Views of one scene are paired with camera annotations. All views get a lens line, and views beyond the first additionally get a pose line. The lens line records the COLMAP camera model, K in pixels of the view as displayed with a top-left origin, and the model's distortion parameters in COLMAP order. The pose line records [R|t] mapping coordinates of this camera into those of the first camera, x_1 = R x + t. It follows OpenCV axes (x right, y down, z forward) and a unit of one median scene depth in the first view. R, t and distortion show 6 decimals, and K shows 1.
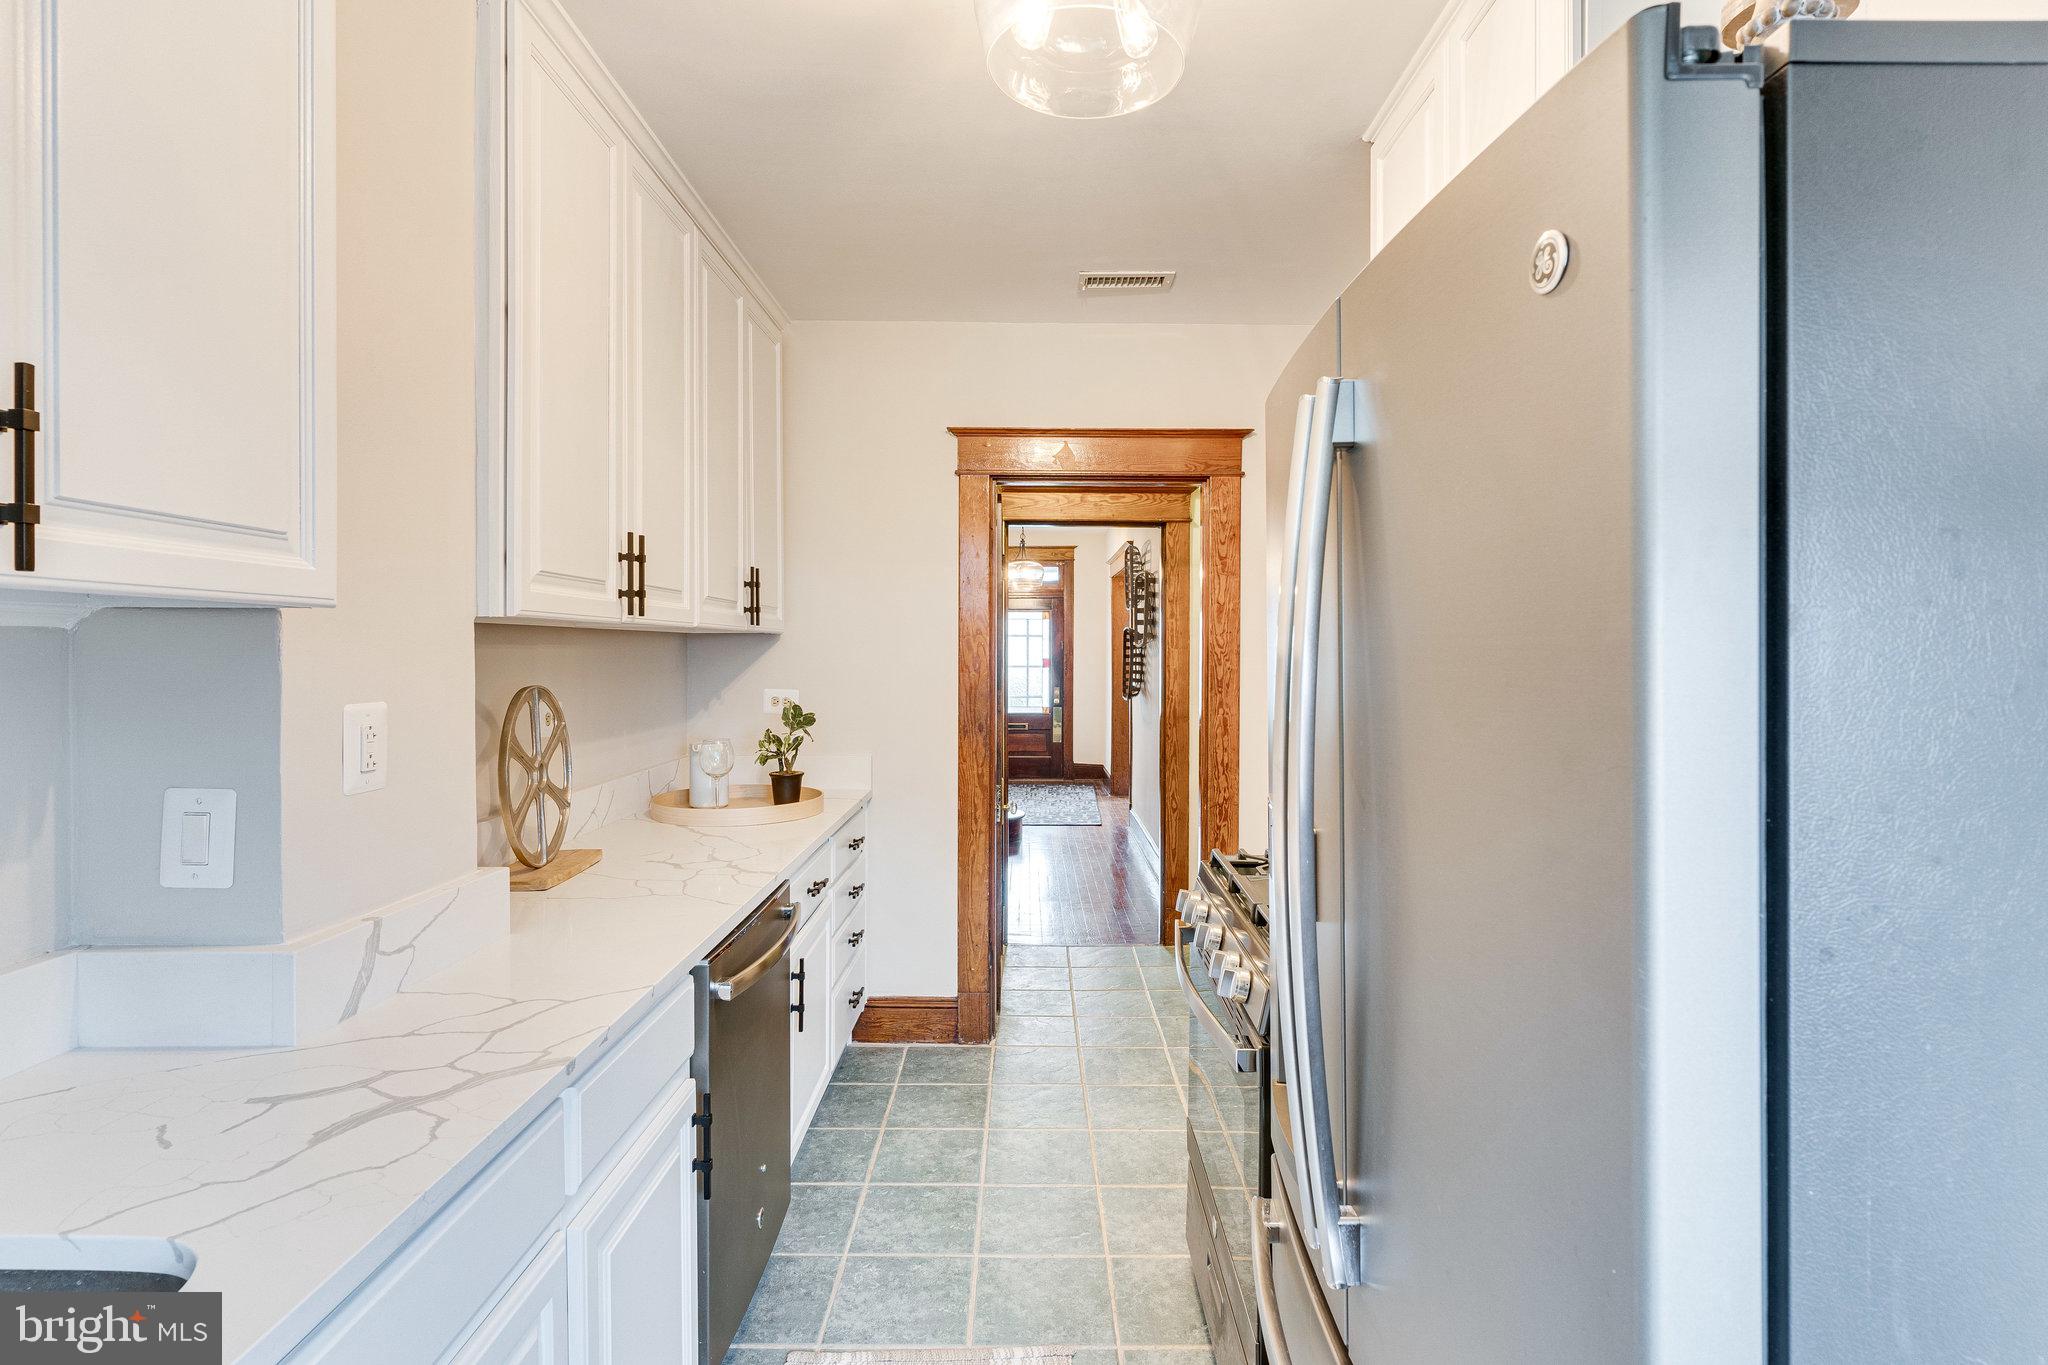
lens RADIAL K [[1001.5, 0, 1022.6], [0, 1001.5, 667.5], [0, 0, 1]] dist [0.003081, 0.001017]
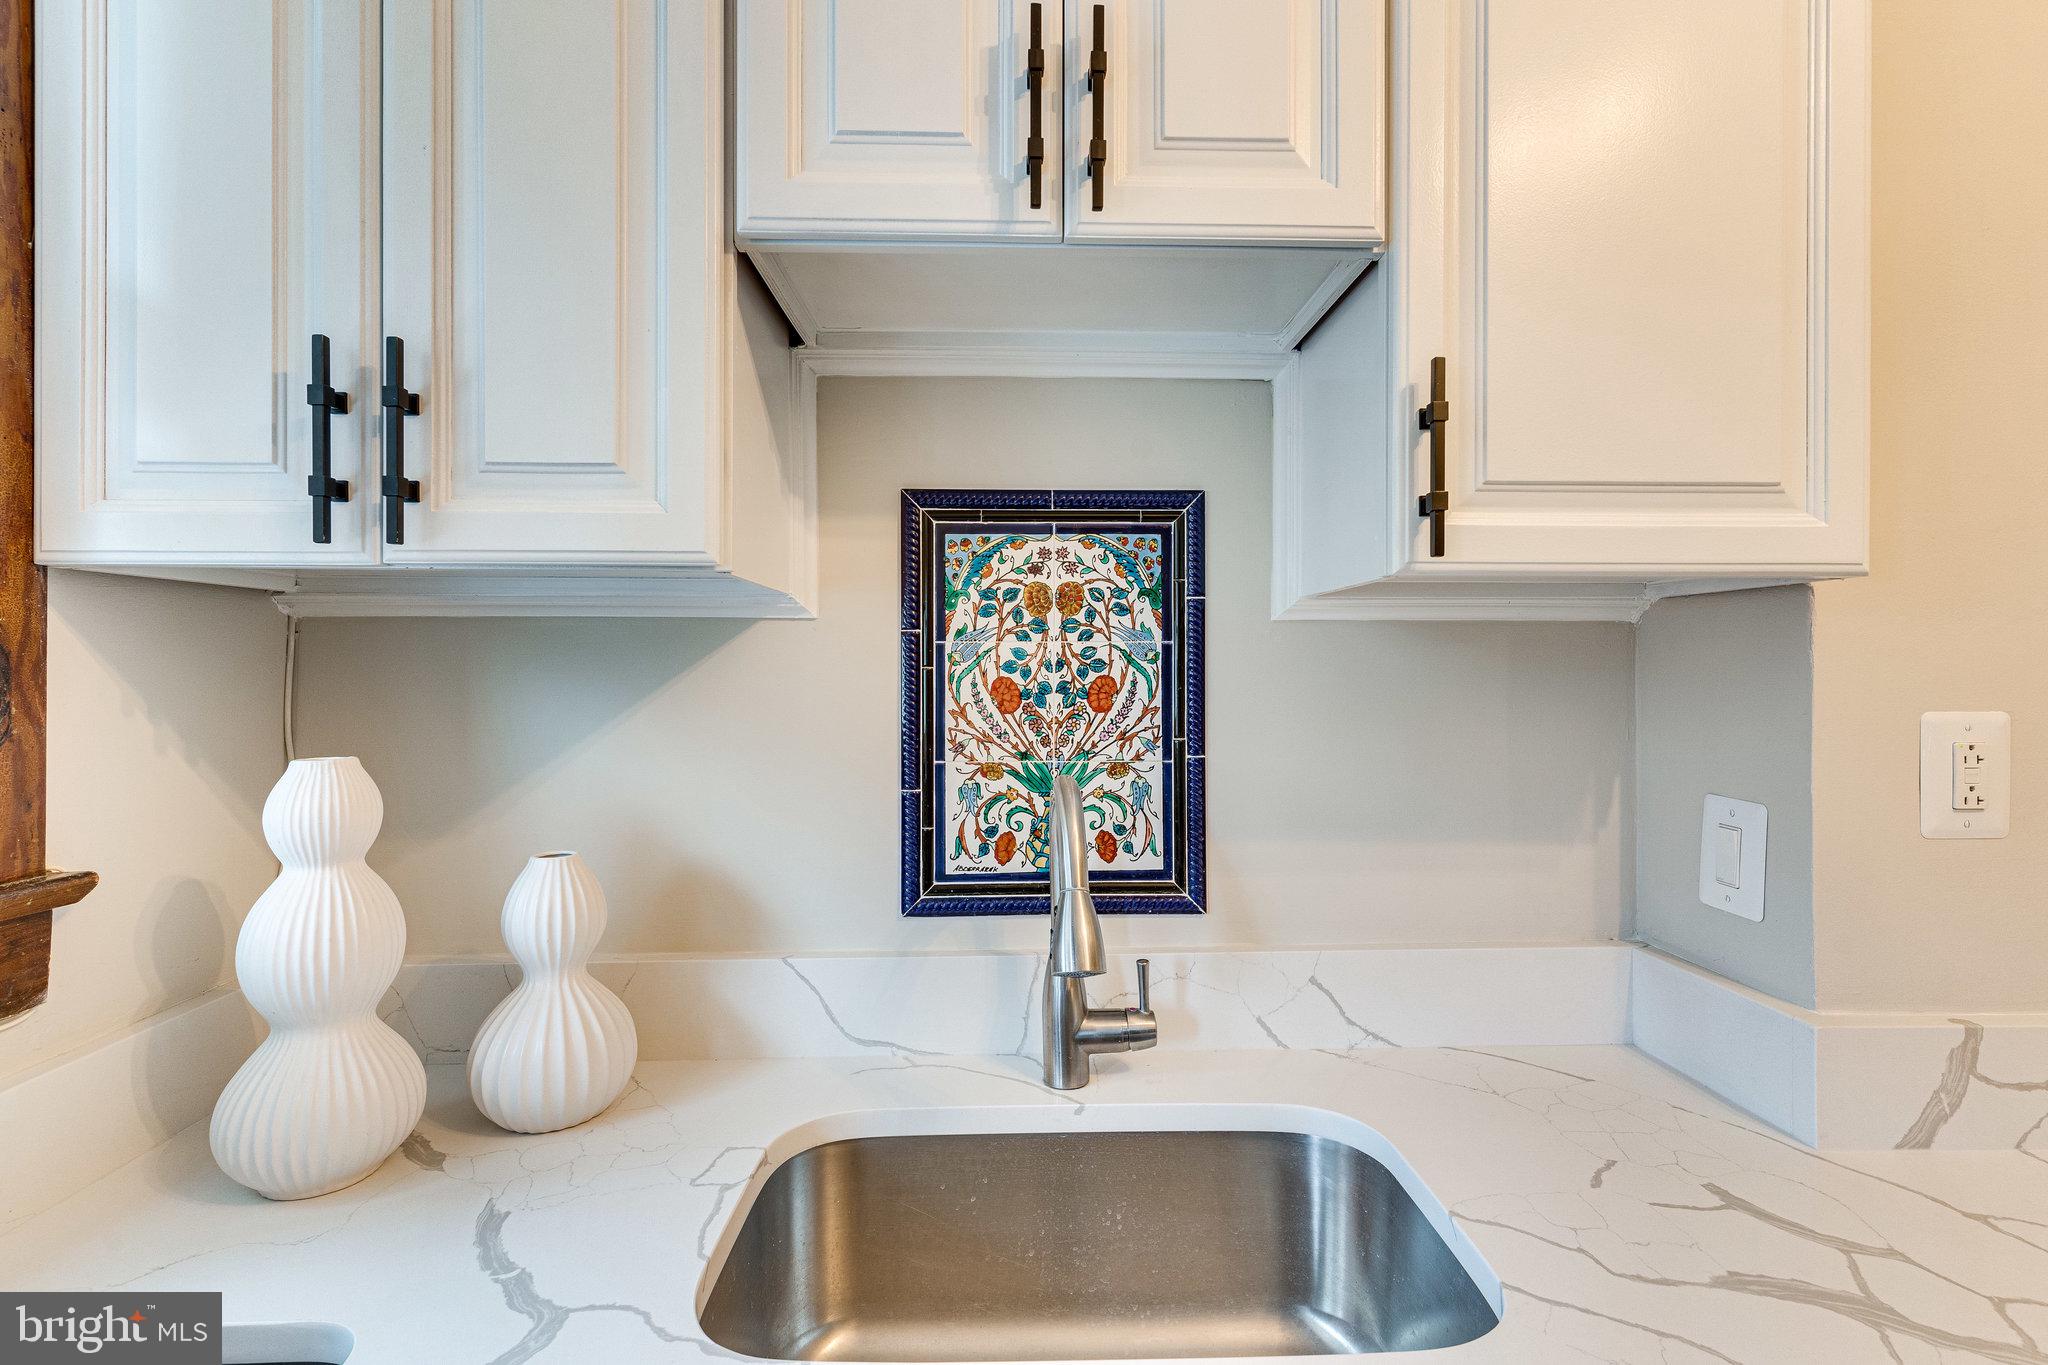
lens RADIAL K [[988.5, 0, 1027.2], [0, 988.5, 664.5], [0, 0, 1]] dist [0.002568, 0.000920]
pose [[0.042414, -0.006082, -0.999082, 0.006801], [-0.016523, 0.999840, -0.006788, 0.012258], [0.998963, 0.016796, 0.042307, 0.213130]]
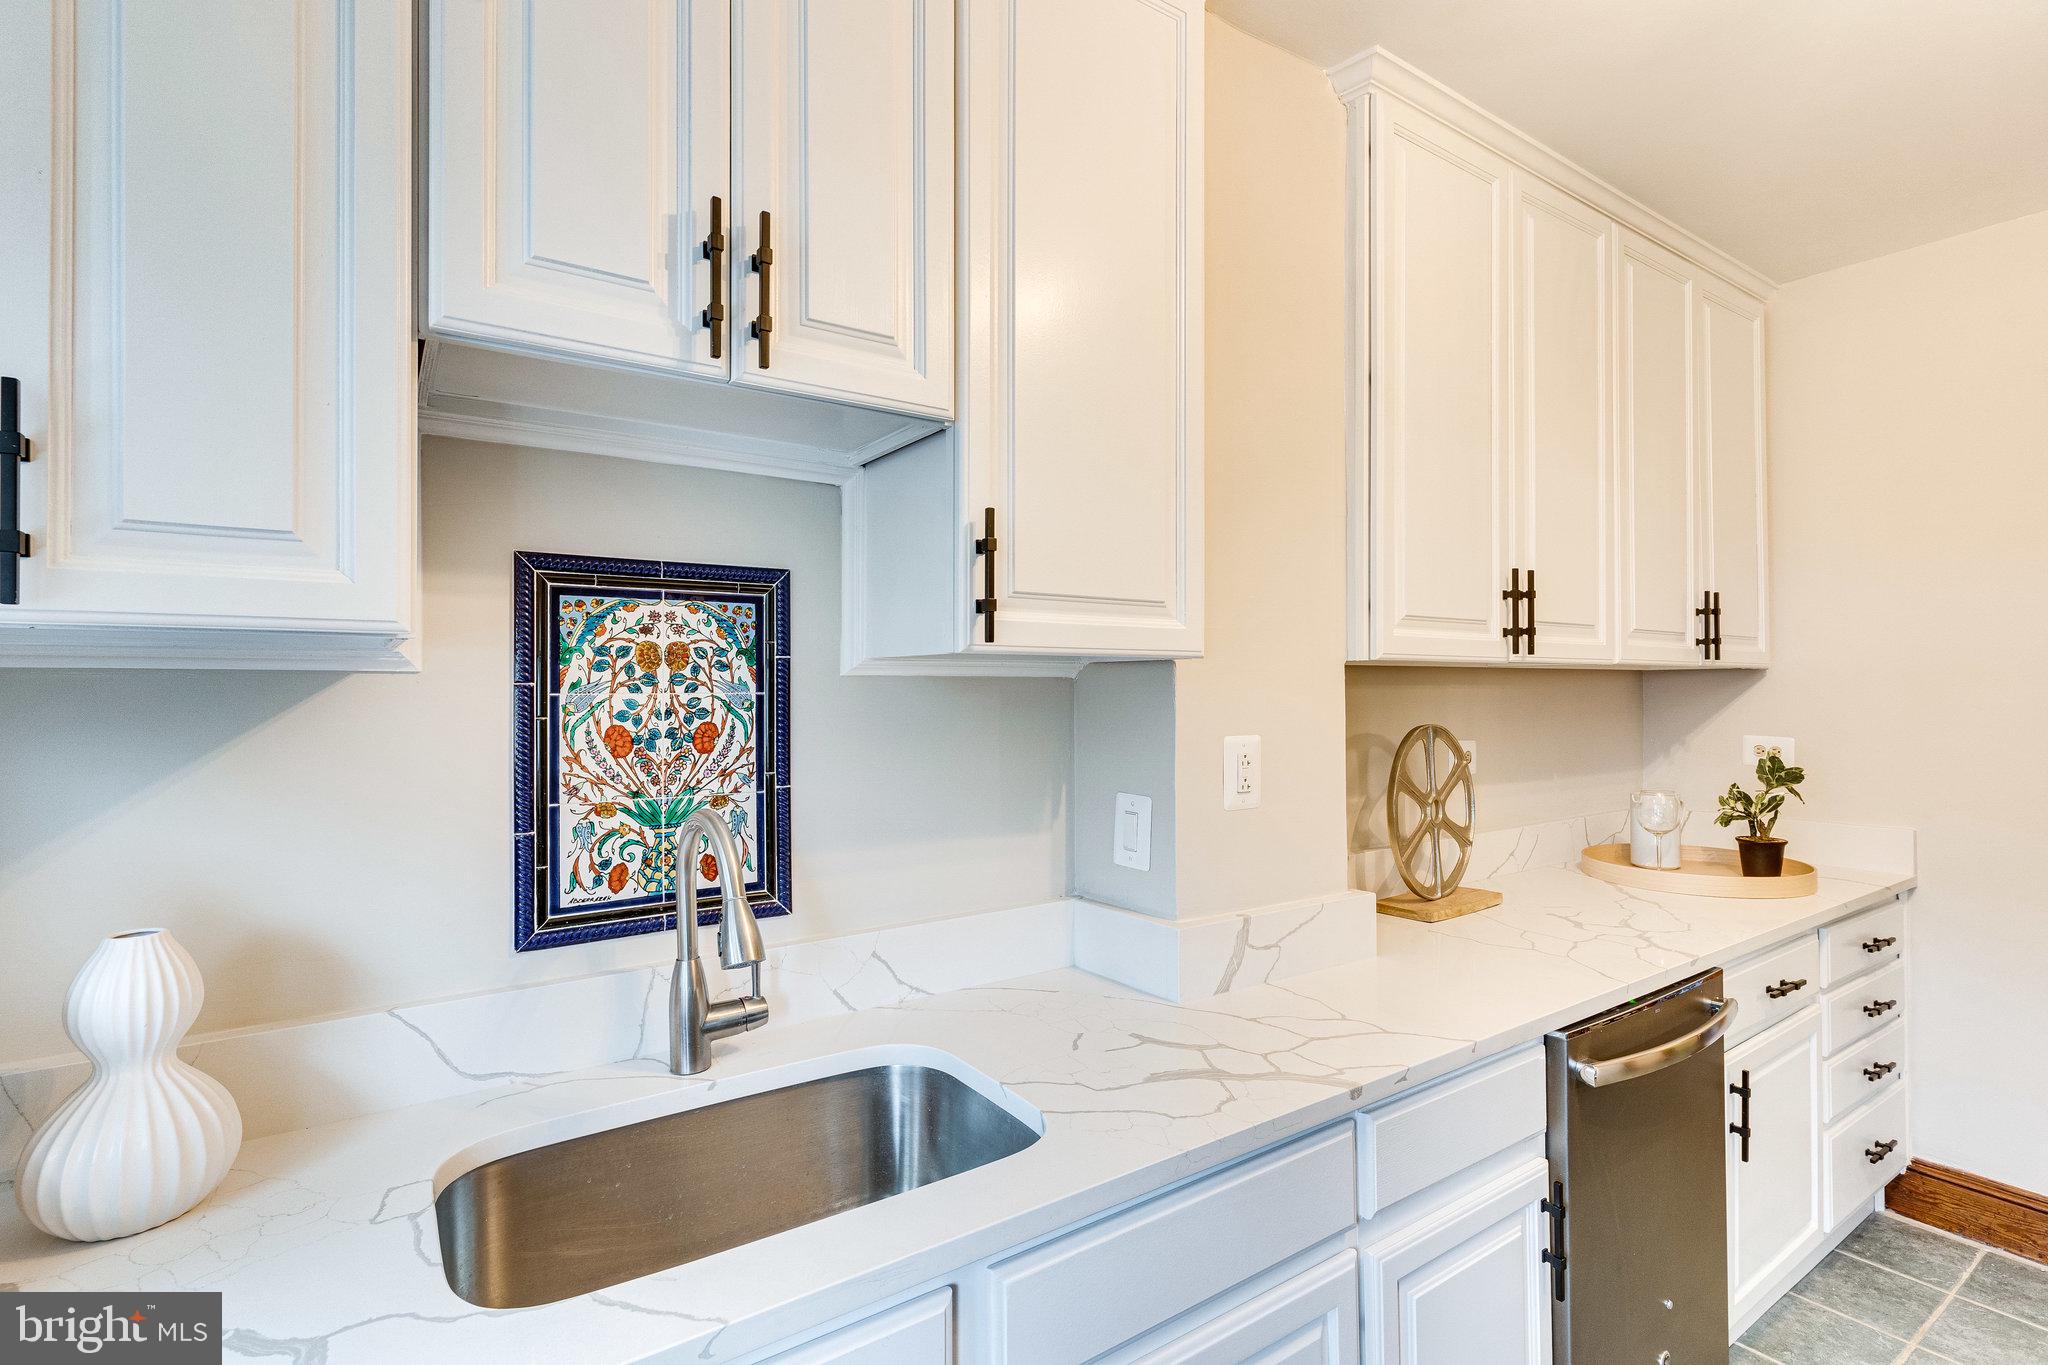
lens RADIAL K [[967.8, 0, 1023.0], [0, 967.8, 685.5], [0, 0, 1]] dist [0.002861, 0.000340]
pose [[0.572710, -0.008807, -0.819711, 0.101483], [-0.008824, 0.999818, -0.016907, -0.001941], [0.819710, 0.016916, 0.572528, 0.077574]]
